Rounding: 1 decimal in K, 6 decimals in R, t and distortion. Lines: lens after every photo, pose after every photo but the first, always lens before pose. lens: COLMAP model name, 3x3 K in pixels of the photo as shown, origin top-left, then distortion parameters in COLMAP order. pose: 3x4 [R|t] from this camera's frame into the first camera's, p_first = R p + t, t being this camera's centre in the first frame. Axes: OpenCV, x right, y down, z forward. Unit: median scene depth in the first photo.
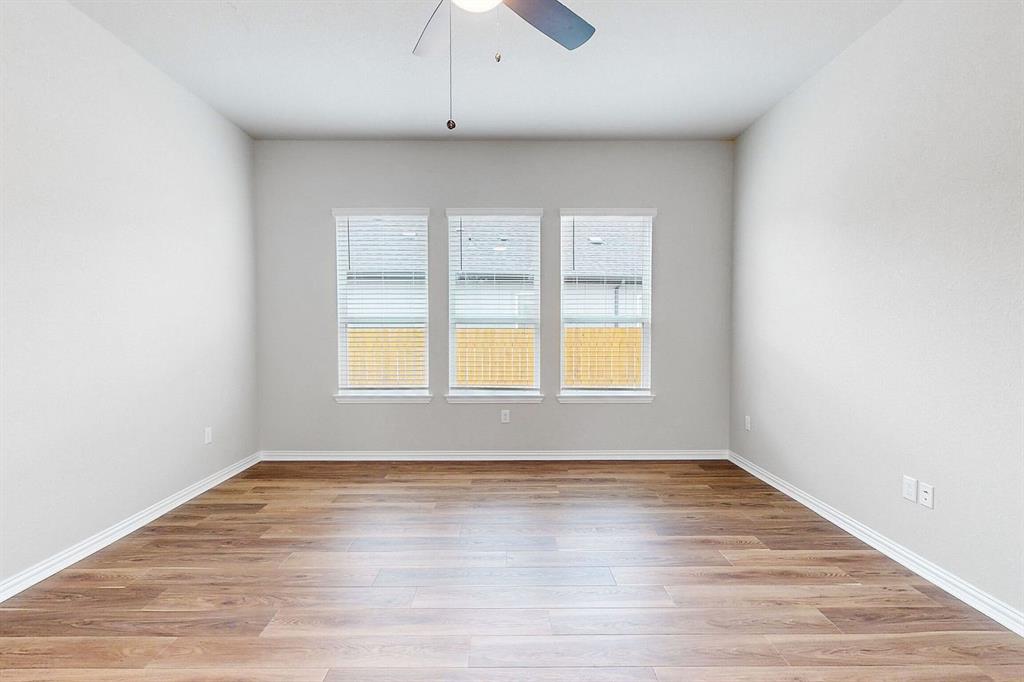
lens RADIAL K [[456.2, 0, 512.0], [0, 456.2, 341.0], [0, 0, 1]] dist [-0.001143, -0.000442]
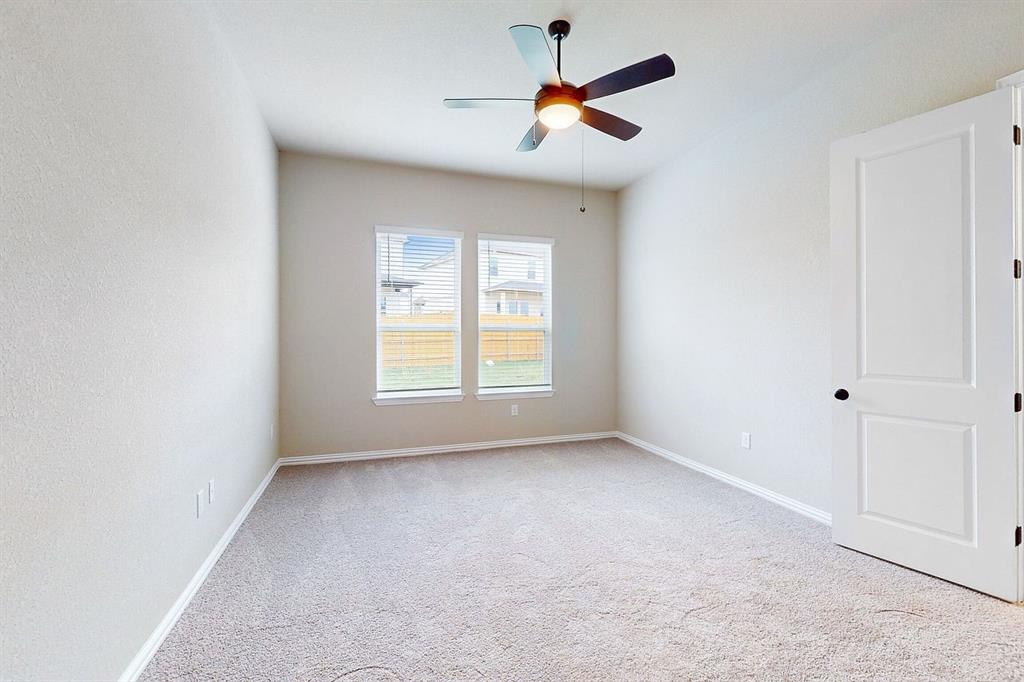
lens RADIAL K [[399.0, 0, 512.0], [0, 399.0, 341.0], [0, 0, 1]] dist [0.001248, -0.000006]
pose [[0.959502, -0.003708, 0.281678, -0.345880], [0.008052, 0.999866, -0.014267, 0.000465], [-0.281587, 0.015957, 0.959403, 0.001559]]
